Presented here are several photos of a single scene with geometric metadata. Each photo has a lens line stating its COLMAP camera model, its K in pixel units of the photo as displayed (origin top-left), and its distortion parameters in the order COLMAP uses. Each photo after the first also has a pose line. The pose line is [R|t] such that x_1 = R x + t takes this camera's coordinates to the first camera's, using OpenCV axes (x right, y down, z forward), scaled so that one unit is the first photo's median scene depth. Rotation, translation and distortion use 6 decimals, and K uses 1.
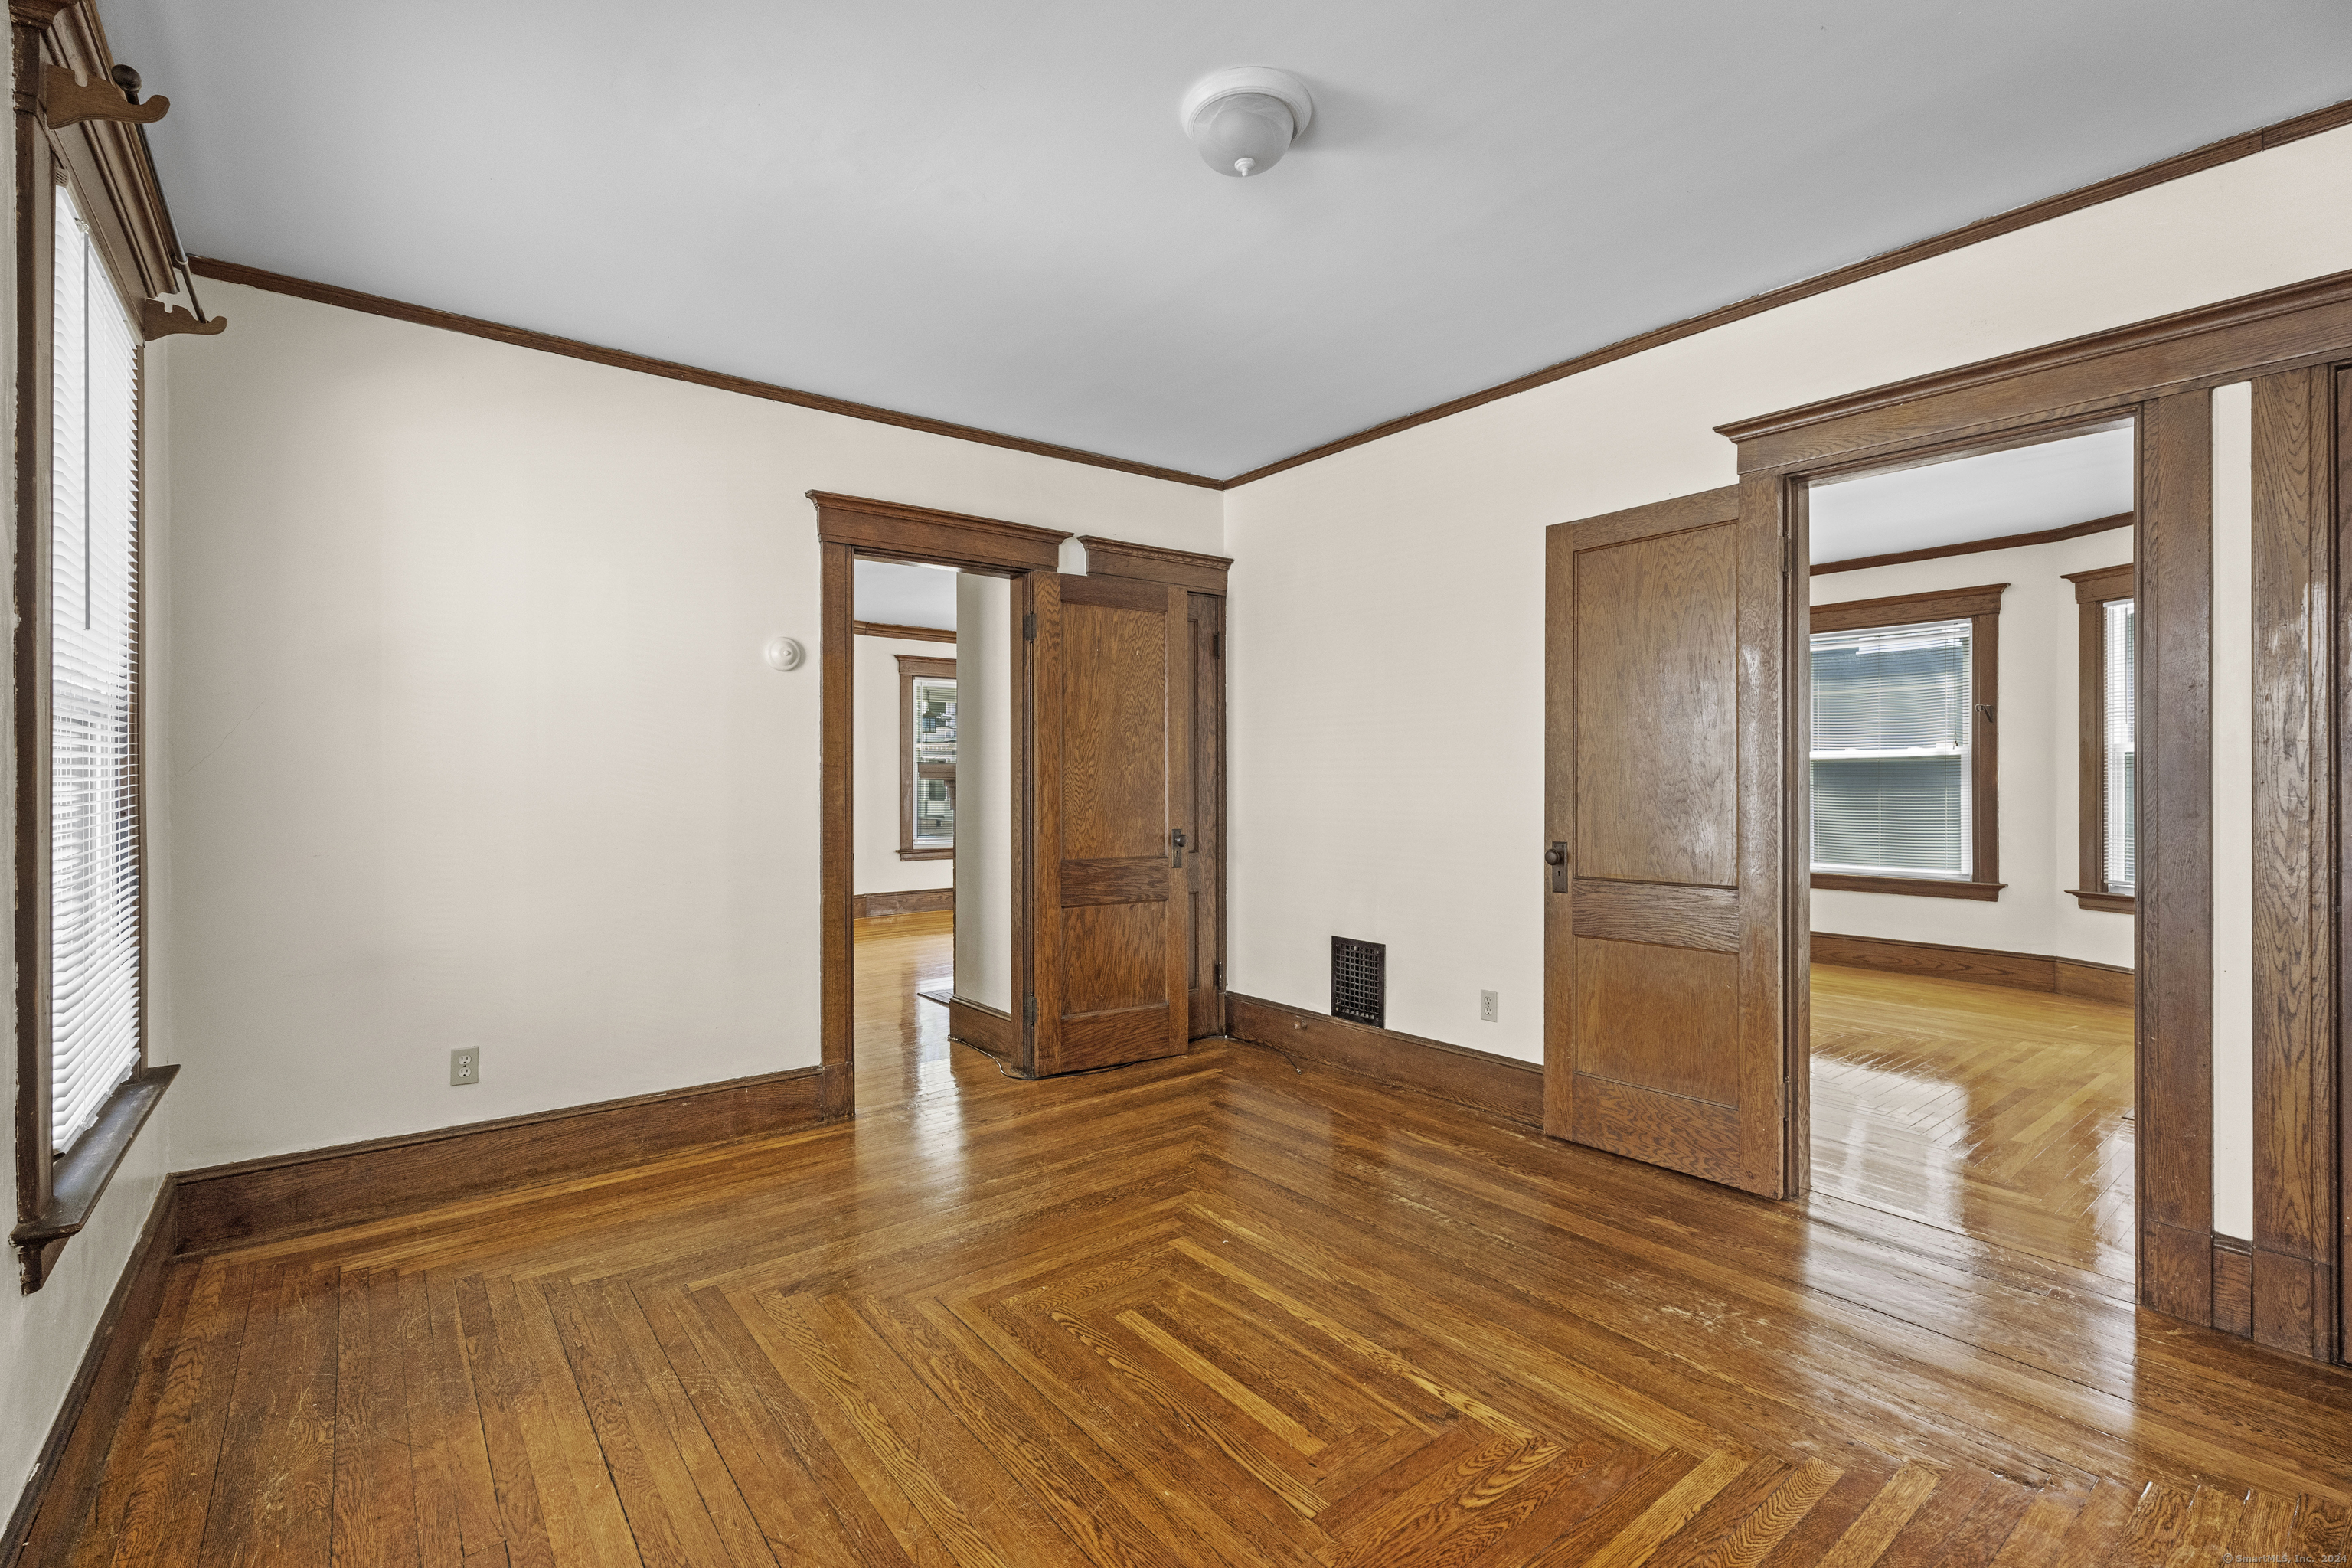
lens RADIAL K [[1033.9, 0, 1176.0], [0, 1033.9, 784.0], [0, 0, 1]] dist [-0.001648, -0.000117]
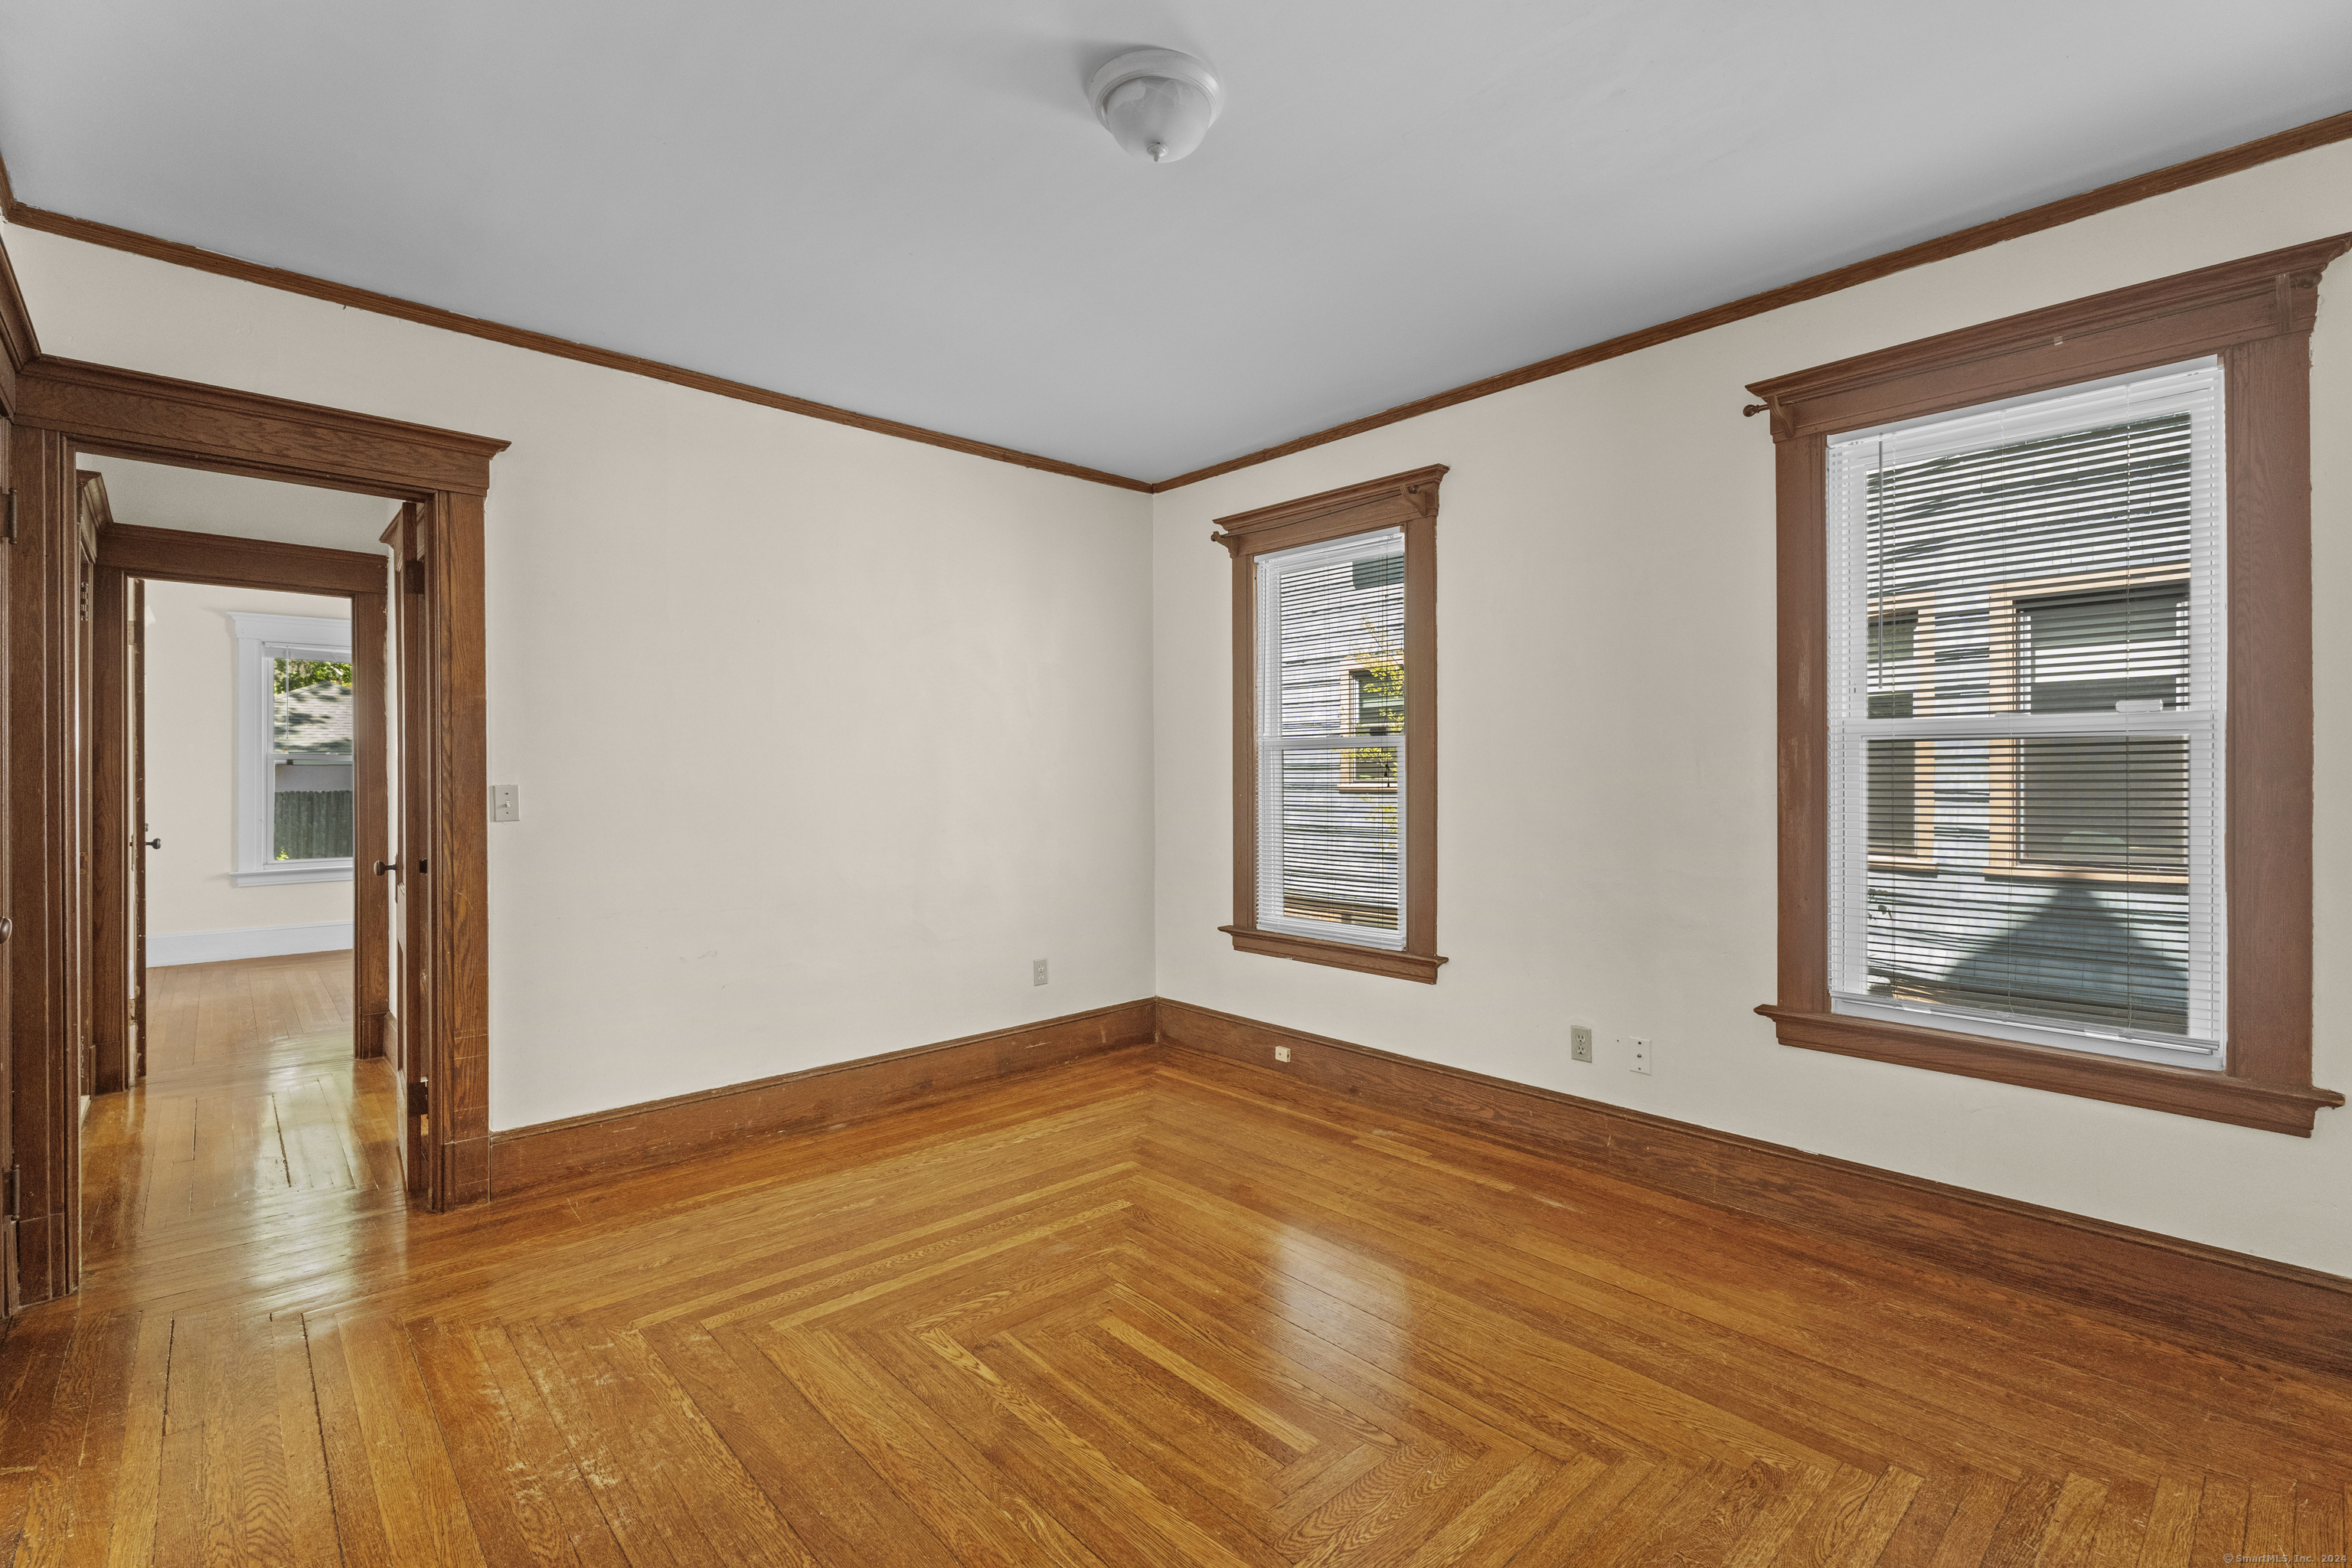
lens RADIAL K [[1055.1, 0, 1168.0], [0, 1055.1, 779.4], [0, 0, 1]] dist [-0.001169, 0.000172]
pose [[-0.997743, 0.003526, -0.067059, 0.115767], [0.003046, 0.999969, 0.007261, -0.017528], [0.067082, 0.007040, -0.997723, 1.842342]]
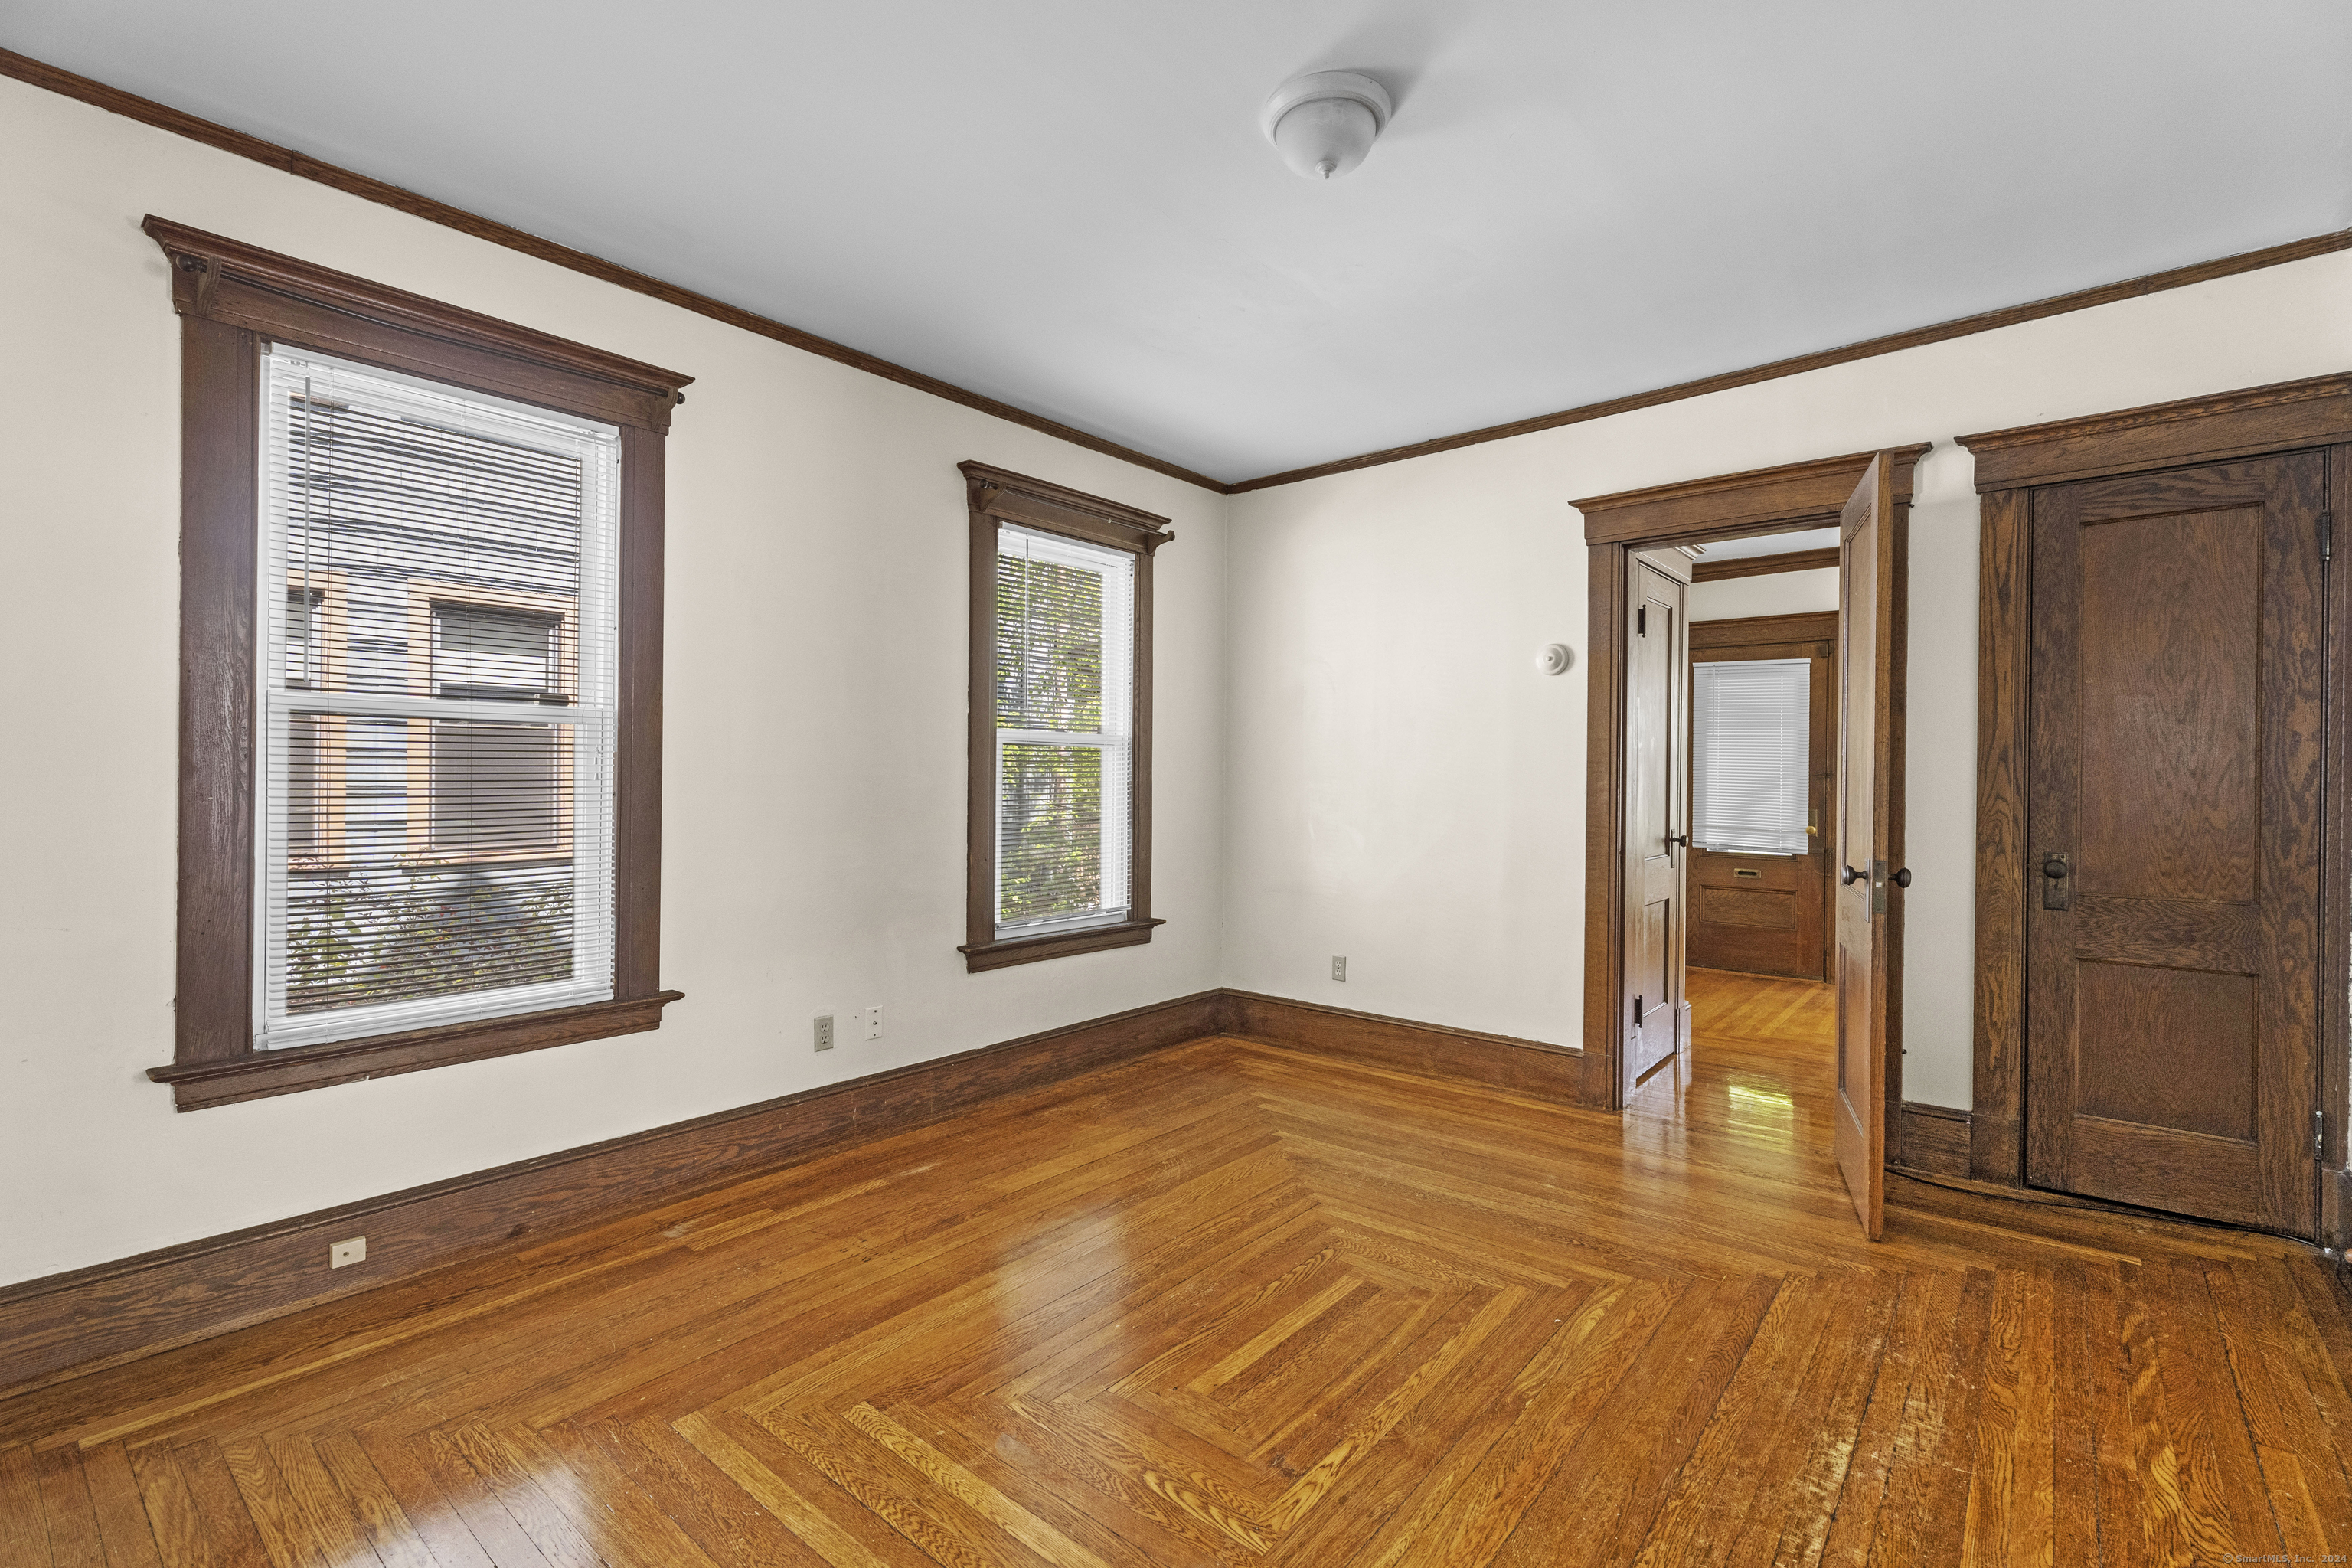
lens RADIAL K [[1055.1, 0, 1168.0], [0, 1055.1, 779.4], [0, 0, 1]] dist [-0.001169, 0.000172]
pose [[0.203997, 0.007472, -0.978943, 0.982301], [-0.008392, 0.999947, 0.005884, -0.005680], [0.978935, 0.007015, 0.204049, 0.596641]]
